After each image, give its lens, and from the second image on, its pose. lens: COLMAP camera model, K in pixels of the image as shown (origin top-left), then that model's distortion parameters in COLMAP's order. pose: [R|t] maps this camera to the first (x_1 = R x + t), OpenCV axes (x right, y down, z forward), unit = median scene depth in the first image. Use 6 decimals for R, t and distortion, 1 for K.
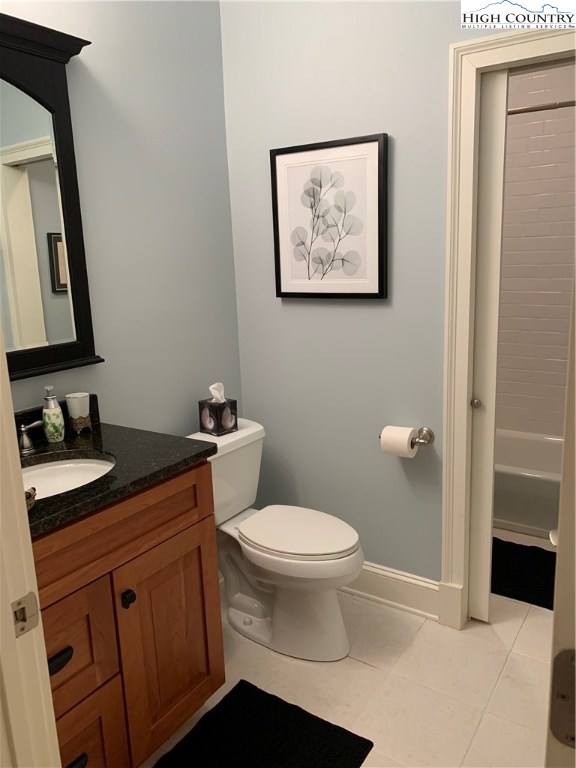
lens RADIAL K [[583.4, 0, 287.6], [0, 583.4, 383.9], [0, 0, 1]] dist [0.029562, -0.028159]
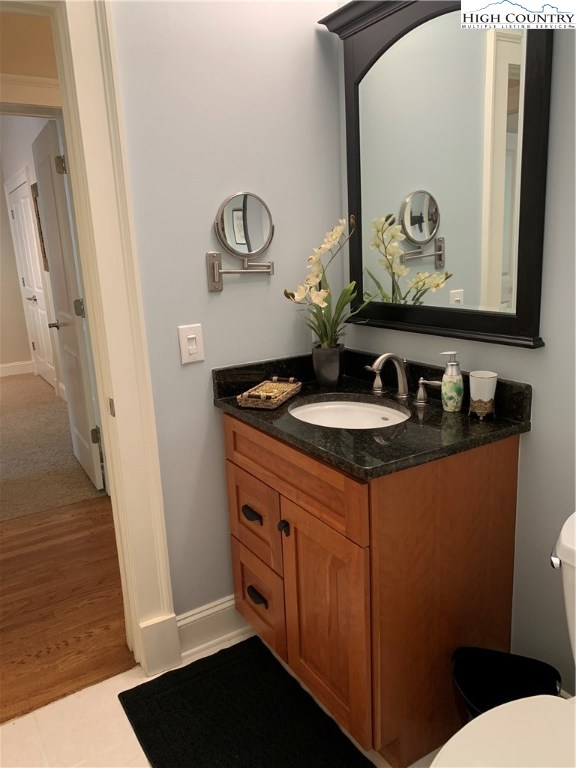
lens RADIAL K [[583.4, 0, 287.5], [0, 583.4, 383.2], [0, 0, 1]] dist [0.029562, -0.028159]
pose [[-0.433629, 0.260933, -0.862485, 0.530883], [-0.113048, 0.933840, 0.339357, -0.236863], [0.893972, 0.244658, -0.375442, 1.136653]]
